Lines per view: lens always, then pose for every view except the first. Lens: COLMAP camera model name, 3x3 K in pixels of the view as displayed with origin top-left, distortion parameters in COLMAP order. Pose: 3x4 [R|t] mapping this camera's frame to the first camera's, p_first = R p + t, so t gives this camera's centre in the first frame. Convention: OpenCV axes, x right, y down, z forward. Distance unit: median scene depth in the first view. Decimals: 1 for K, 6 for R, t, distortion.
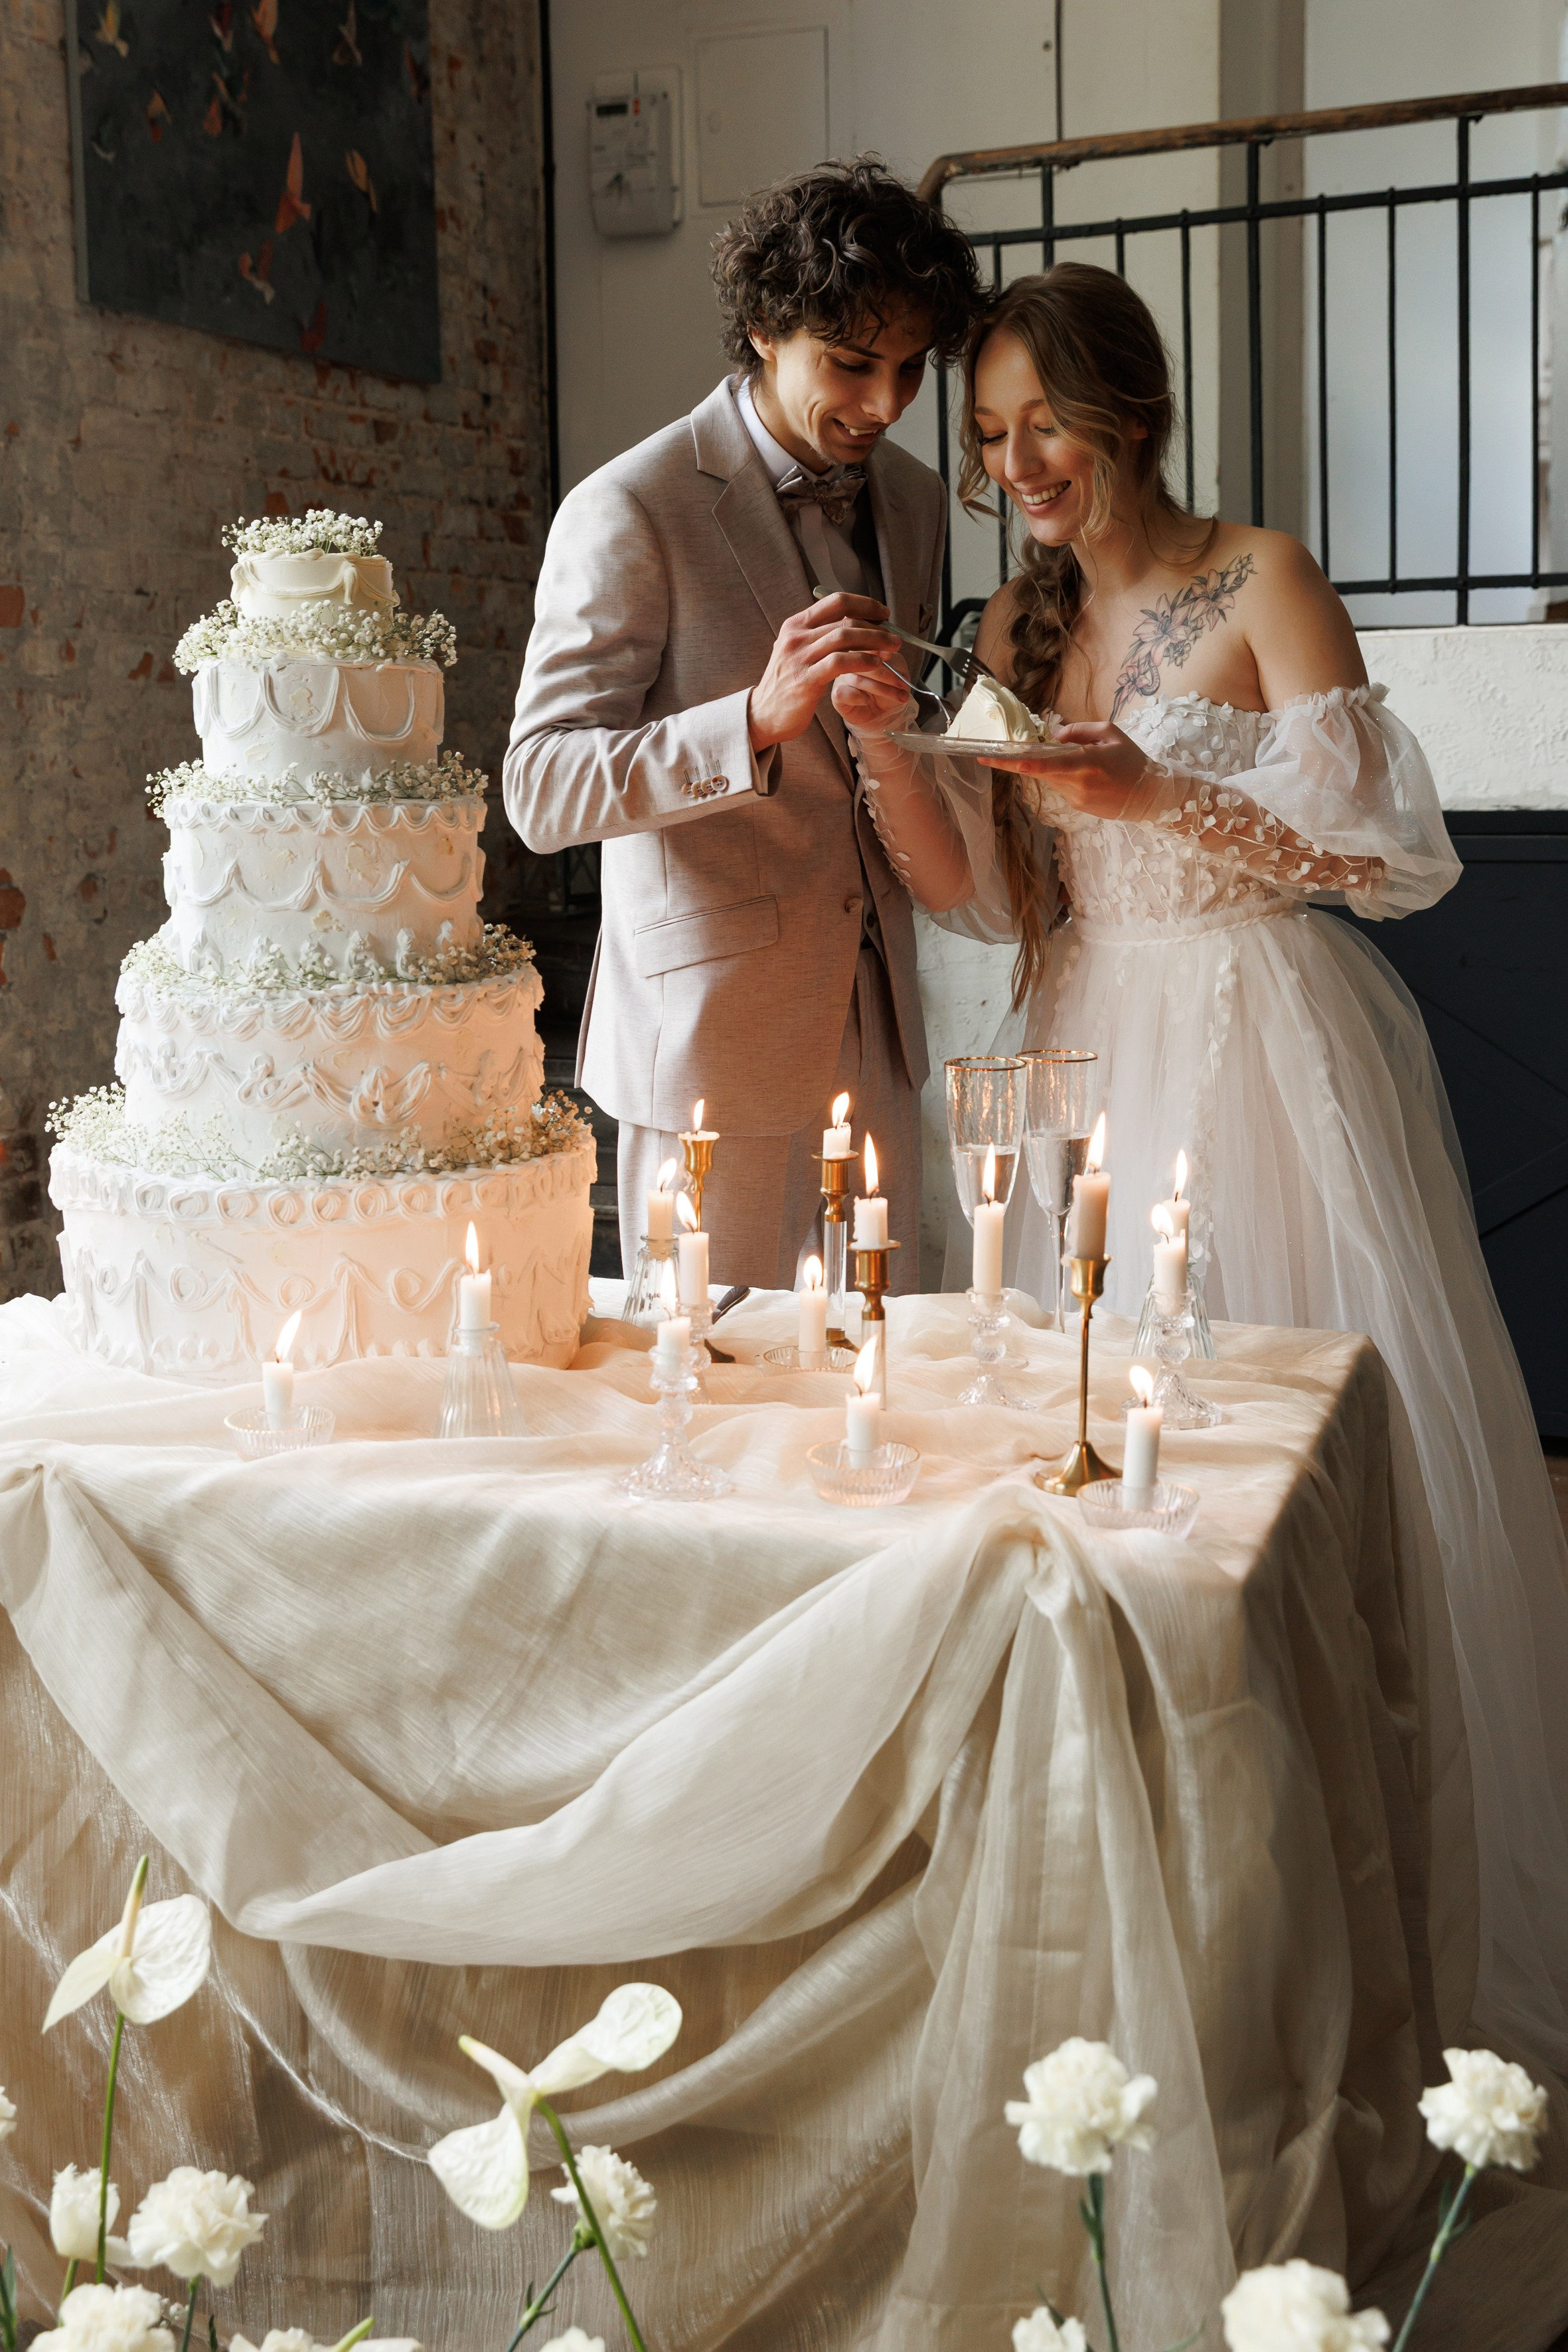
lens RADIAL K [[2743.7, 0, 692.6], [0, 2743.7, 1085.9], [0, 0, 1]] dist [0.013873, -0.040845]
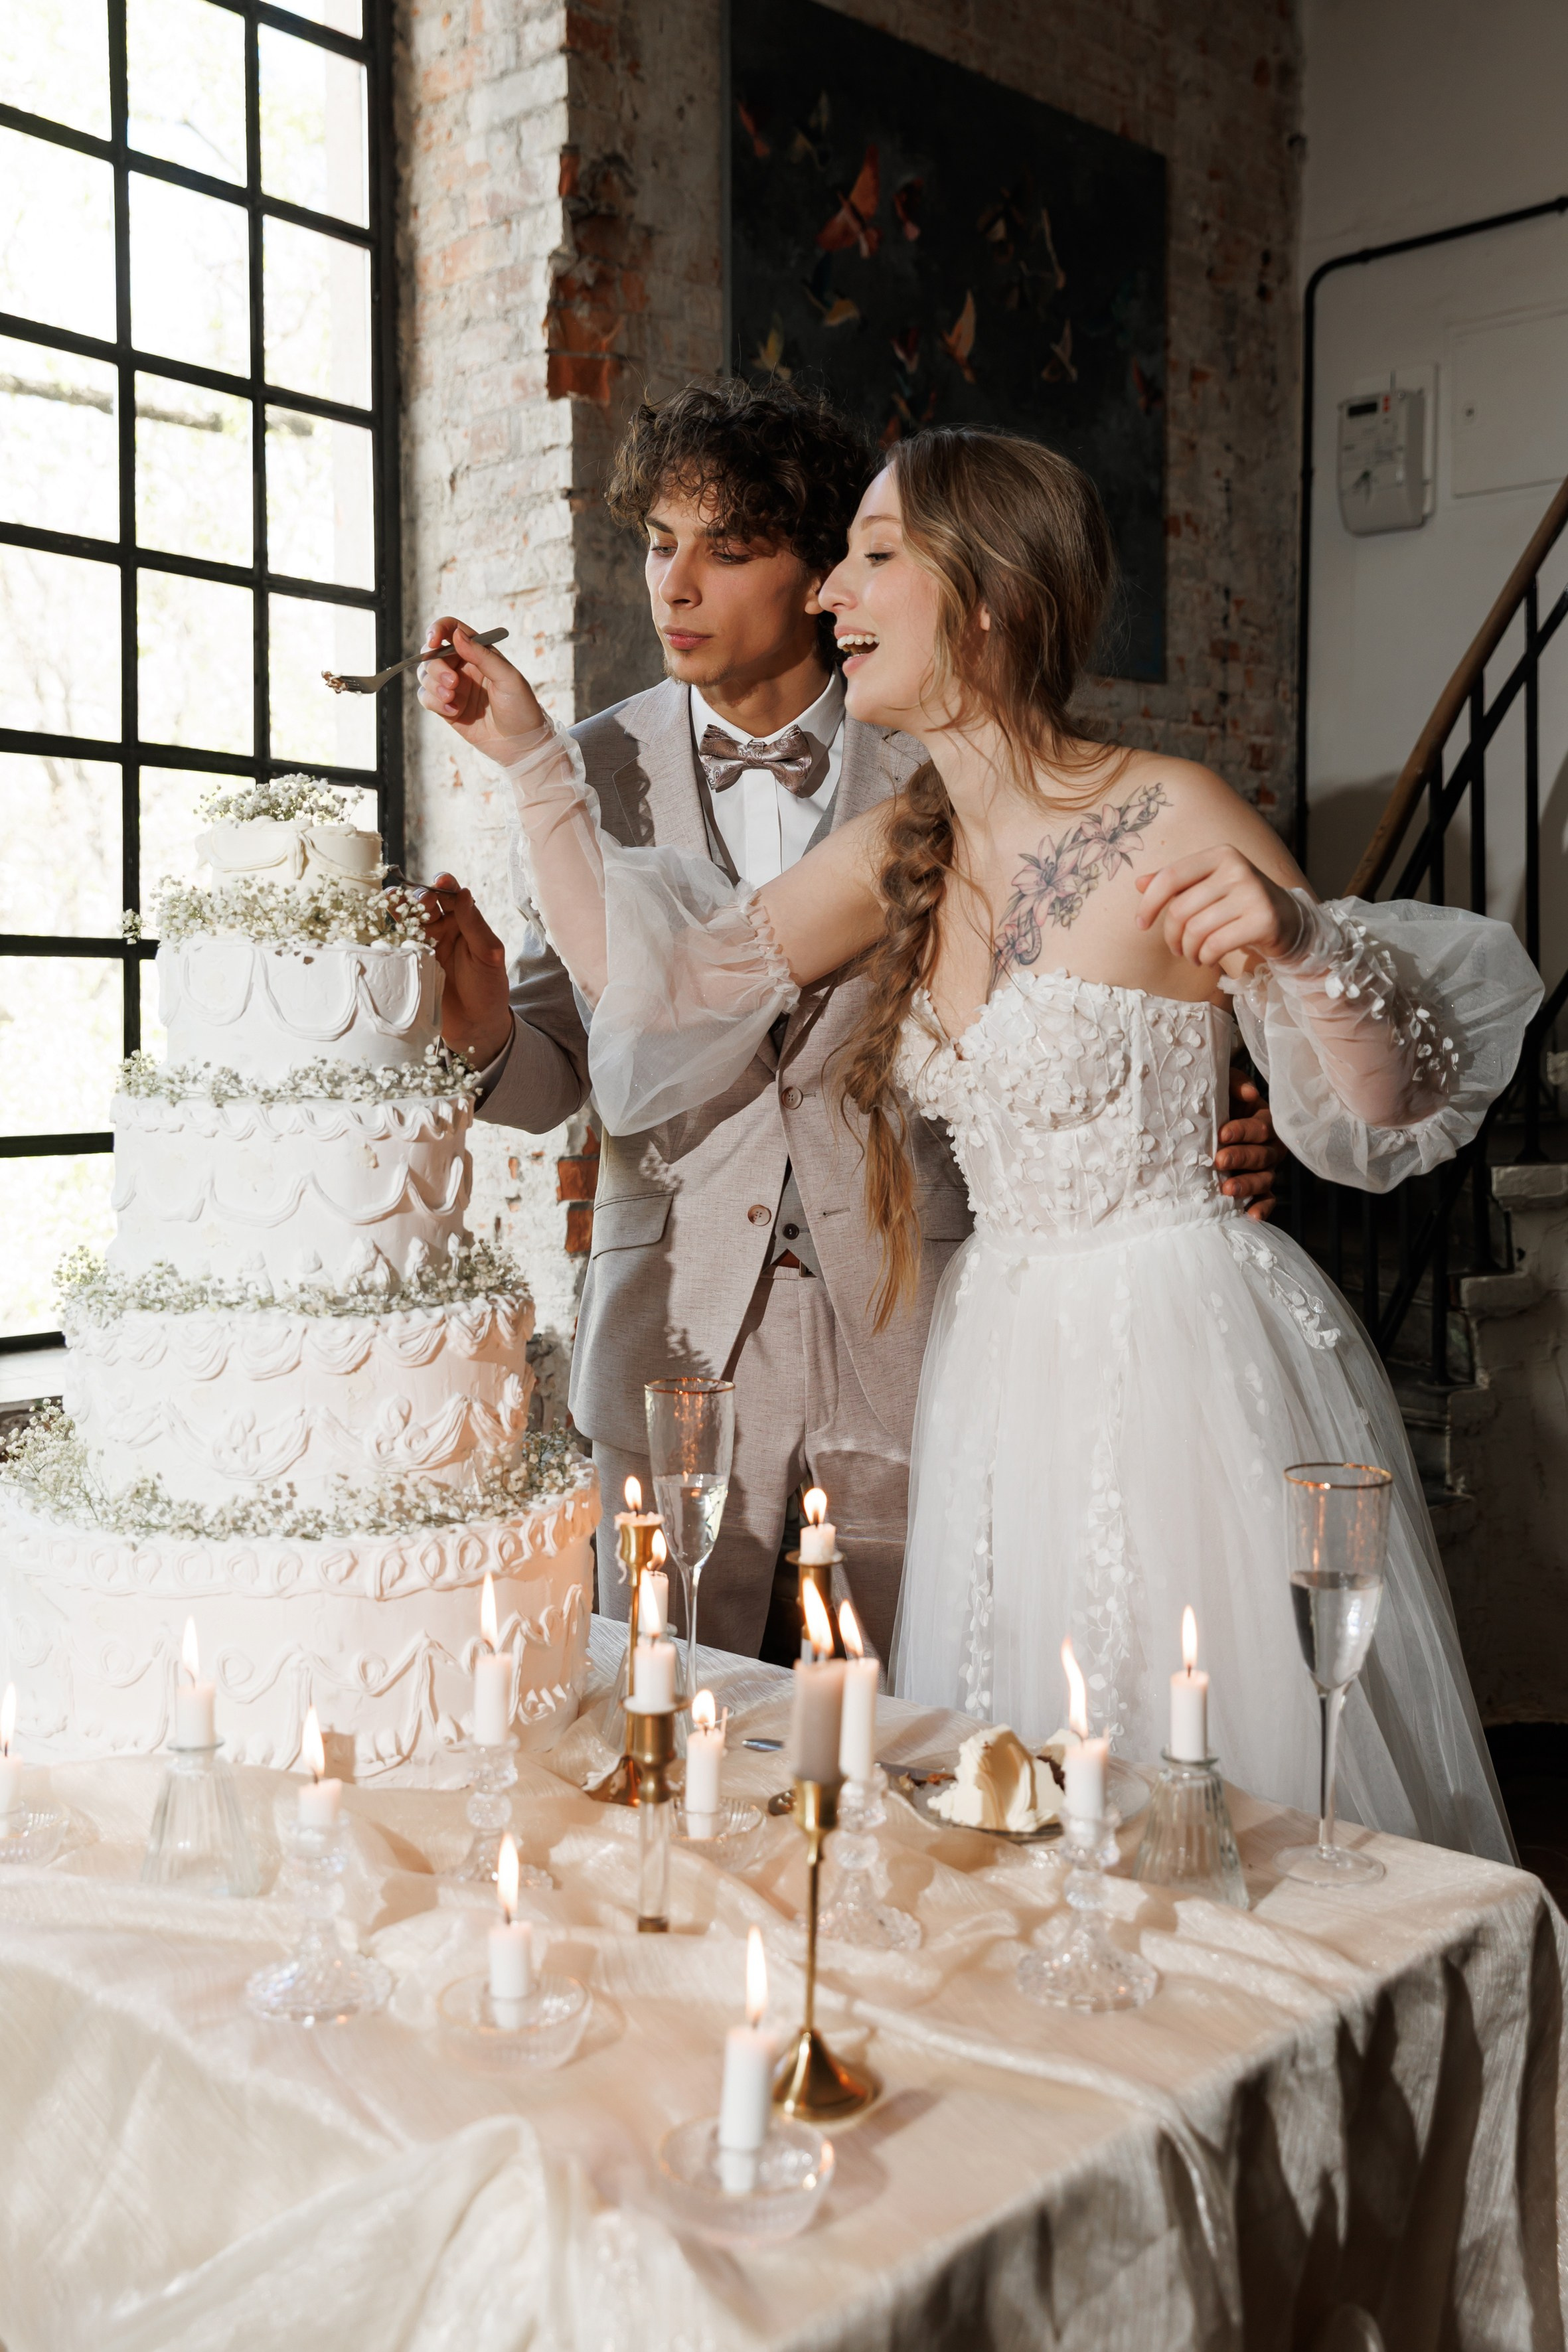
lens RADIAL K [[2379.0, 0, 782.9], [0, 2379.0, 1149.9], [0, 0, 1]] dist [0.013020, -0.012755]
pose [[0.922246, 0.041019, -0.384422, 0.310703], [-0.067967, 0.996071, -0.056773, -0.054091], [0.380583, 0.078487, 0.921410, 0.347845]]
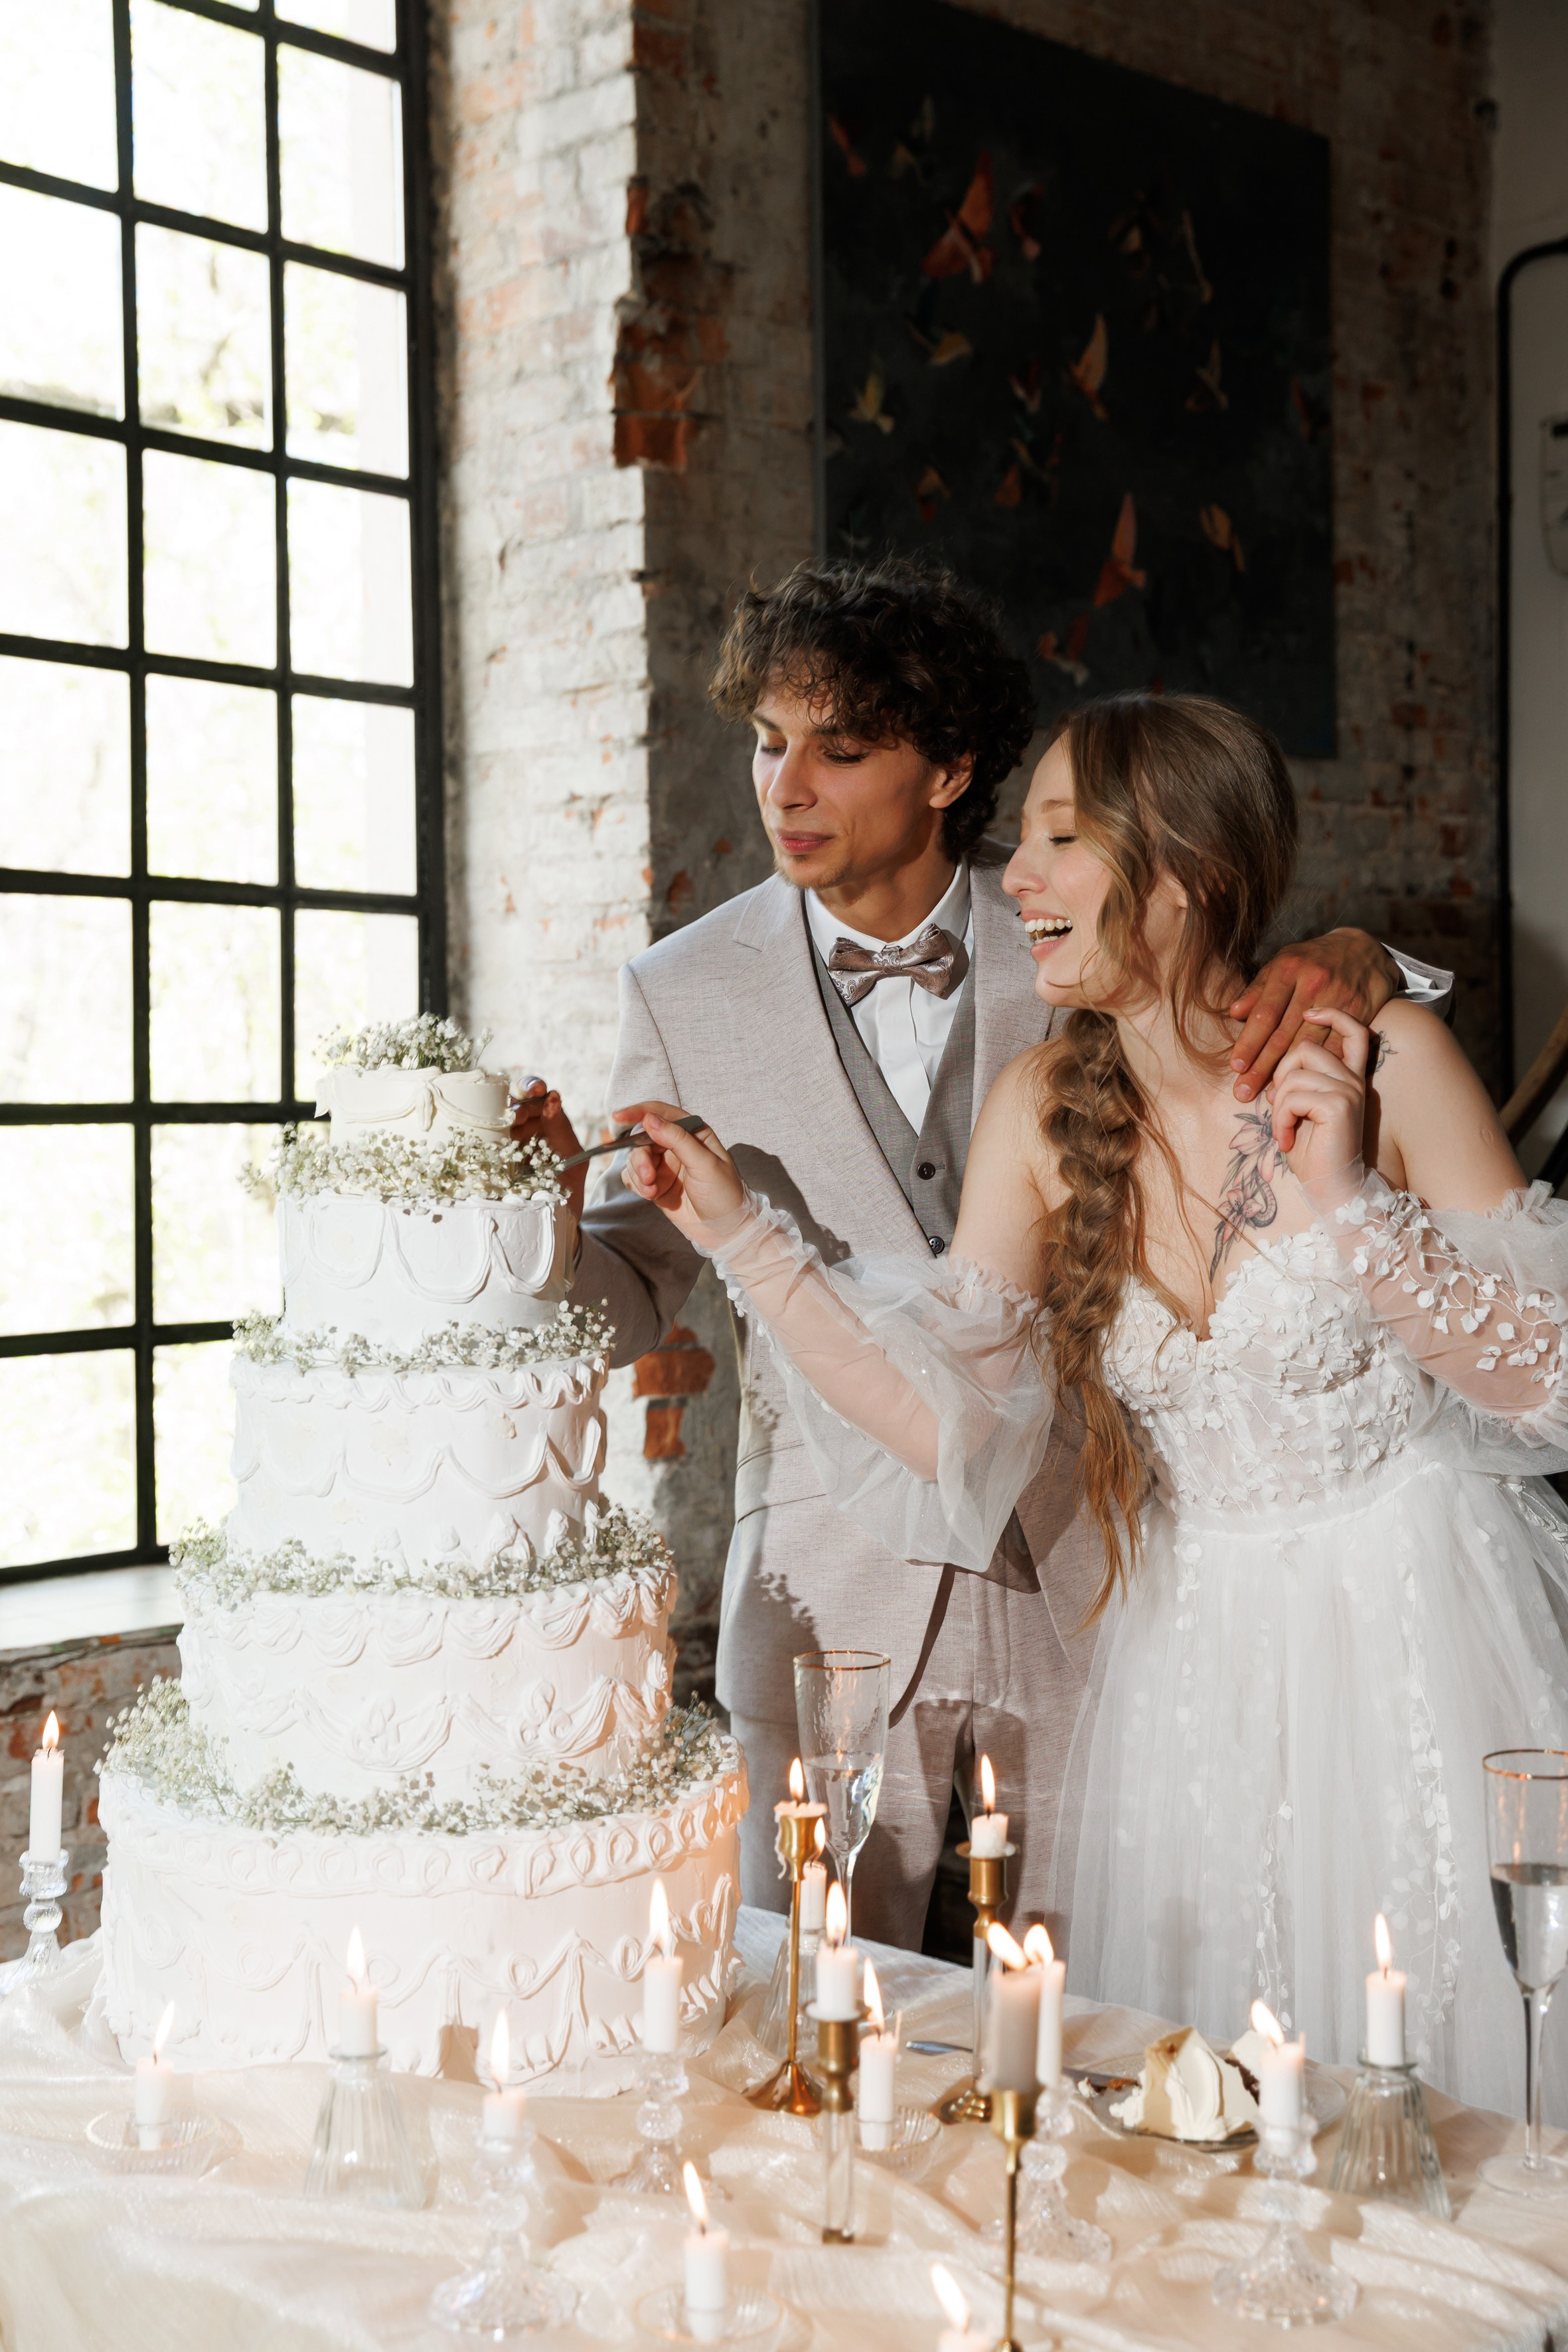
lens RADIAL K [[3032.9, 0, 777.1], [0, 3032.9, 1199.1], [0, 0, 1]] dist [-0.005219, 0.039309]
pose [[0.912469, 0.021923, -0.408558, 0.343526], [-0.058230, 0.995357, -0.076639, -0.087654], [0.404981, 0.093721, 0.909509, 0.195459]]
